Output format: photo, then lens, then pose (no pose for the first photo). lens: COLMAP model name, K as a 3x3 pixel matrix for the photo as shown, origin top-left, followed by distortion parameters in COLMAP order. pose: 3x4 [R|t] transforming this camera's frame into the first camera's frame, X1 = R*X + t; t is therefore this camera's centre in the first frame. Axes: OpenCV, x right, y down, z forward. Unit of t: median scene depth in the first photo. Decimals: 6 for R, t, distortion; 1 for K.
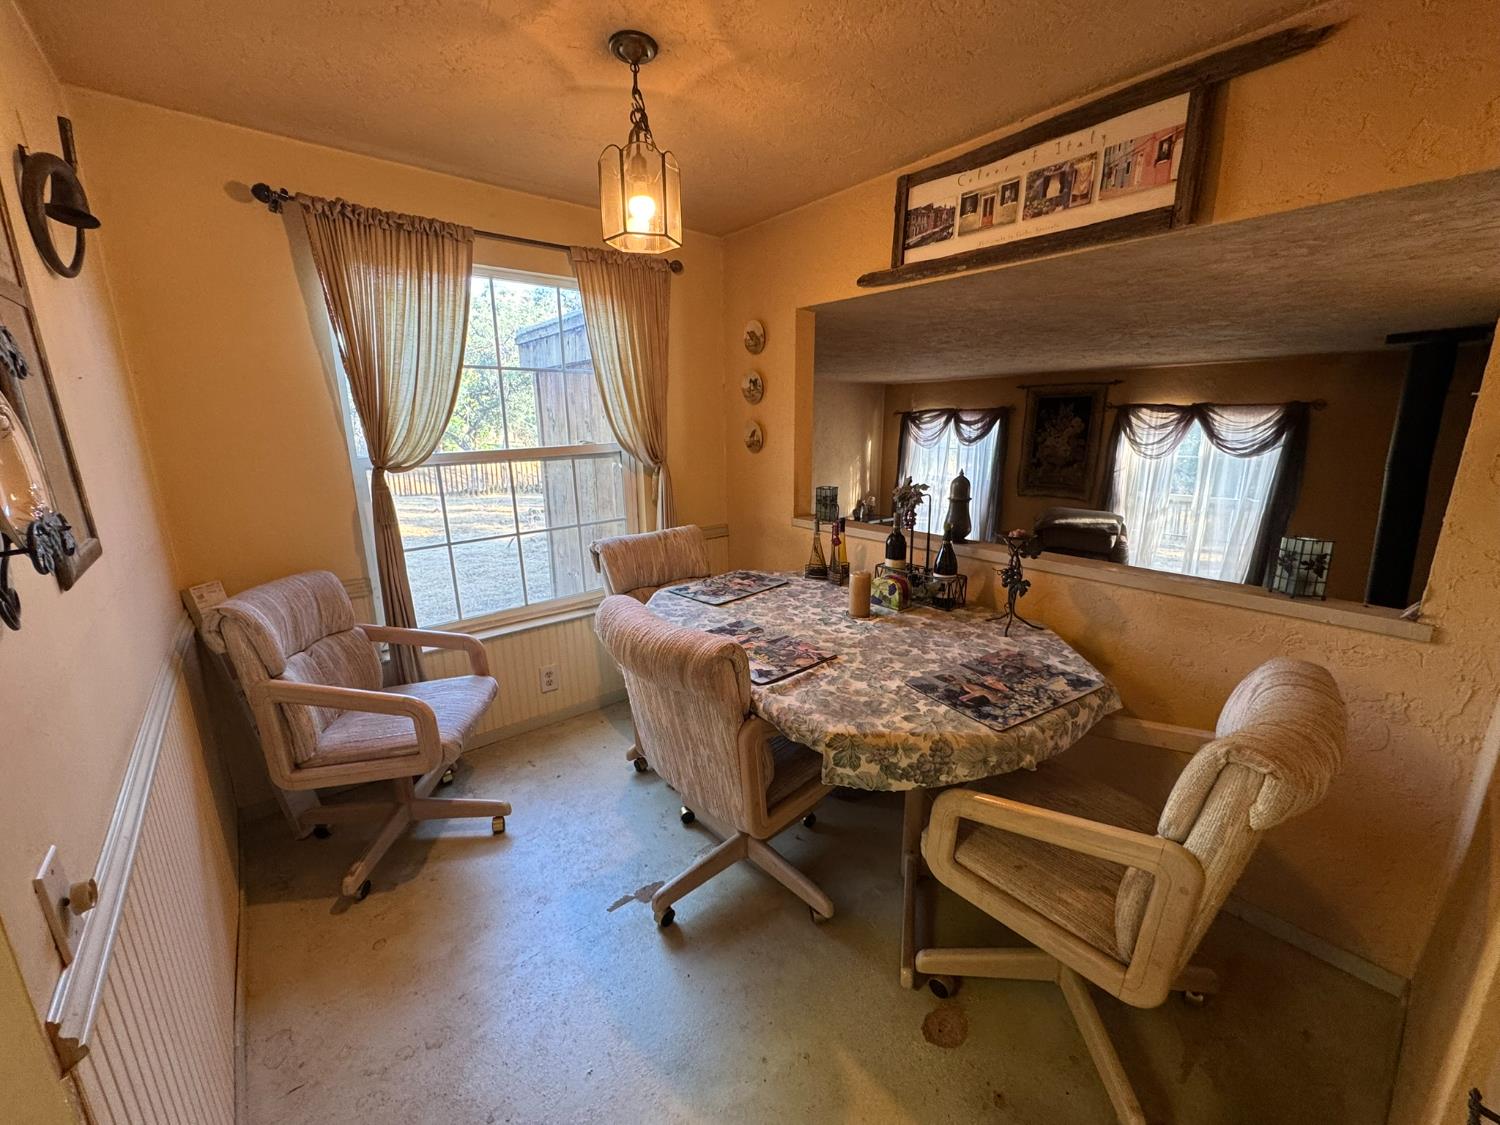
lens RADIAL K [[602.0, 0, 750.0], [0, 602.0, 562.5], [0, 0, 1]] dist [-0.001177, -0.000055]
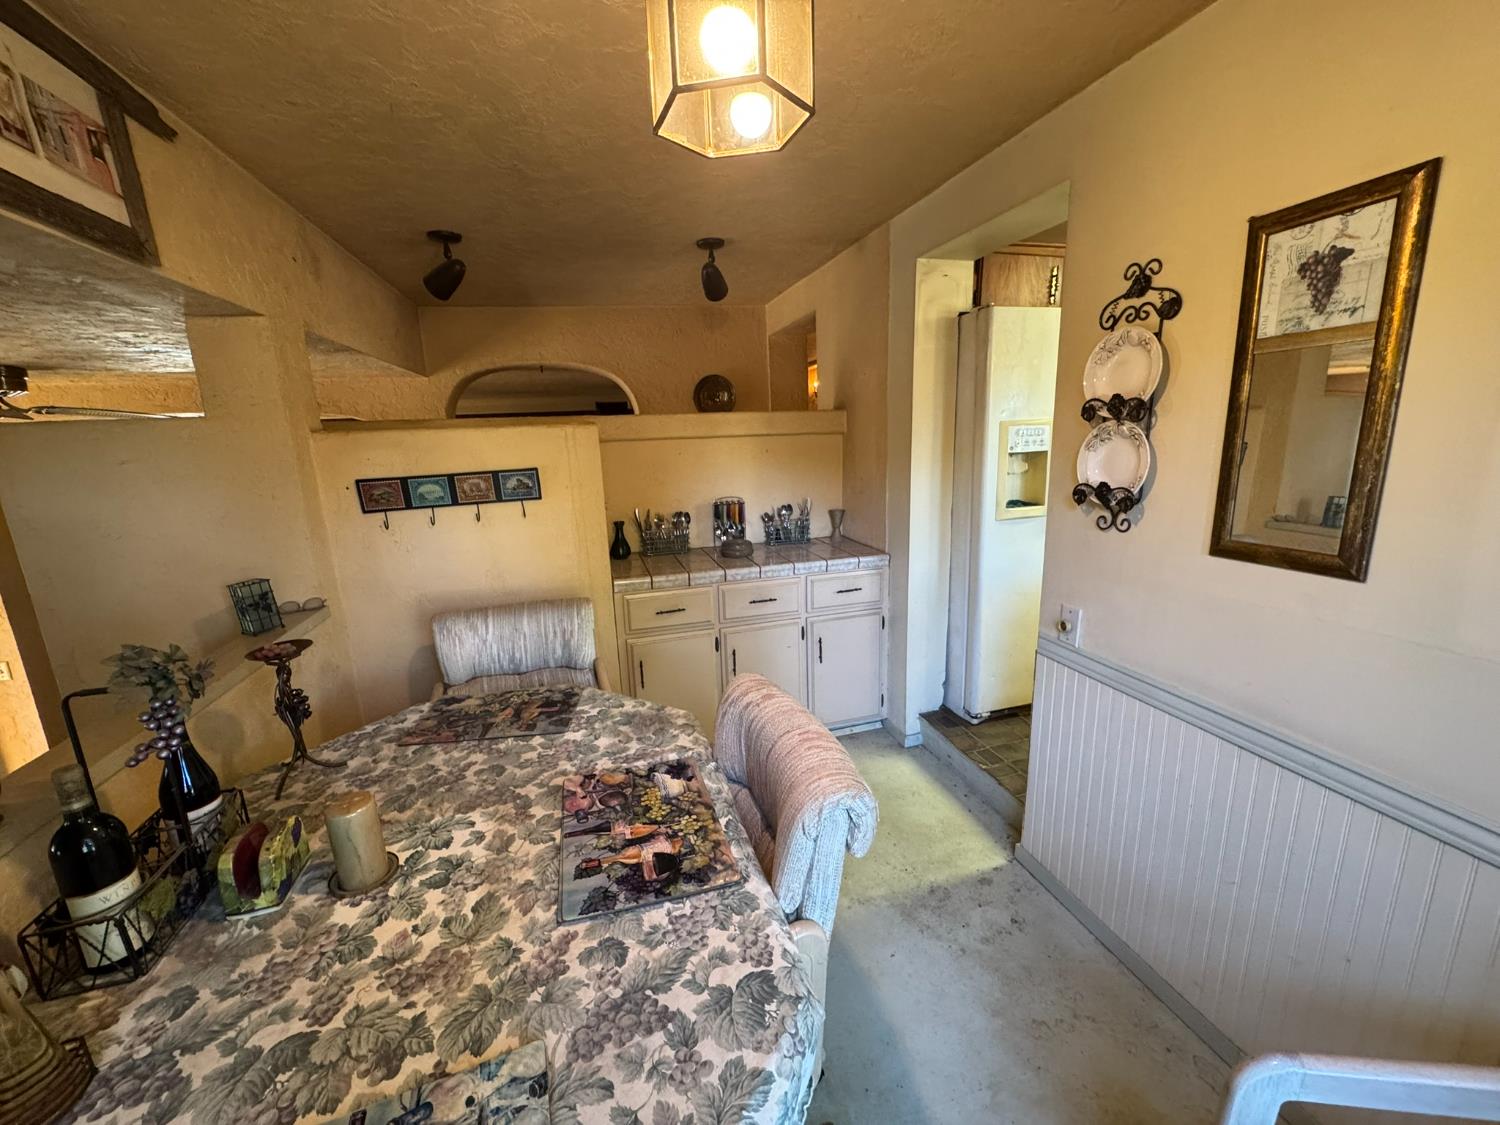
lens RADIAL K [[602.0, 0, 750.0], [0, 602.0, 562.5], [0, 0, 1]] dist [-0.001177, -0.000055]
pose [[-0.914872, -0.045829, 0.401134, -0.360154], [0.137390, 0.898905, 0.416045, -0.375468], [-0.379648, 0.435740, -0.816087, 1.391923]]
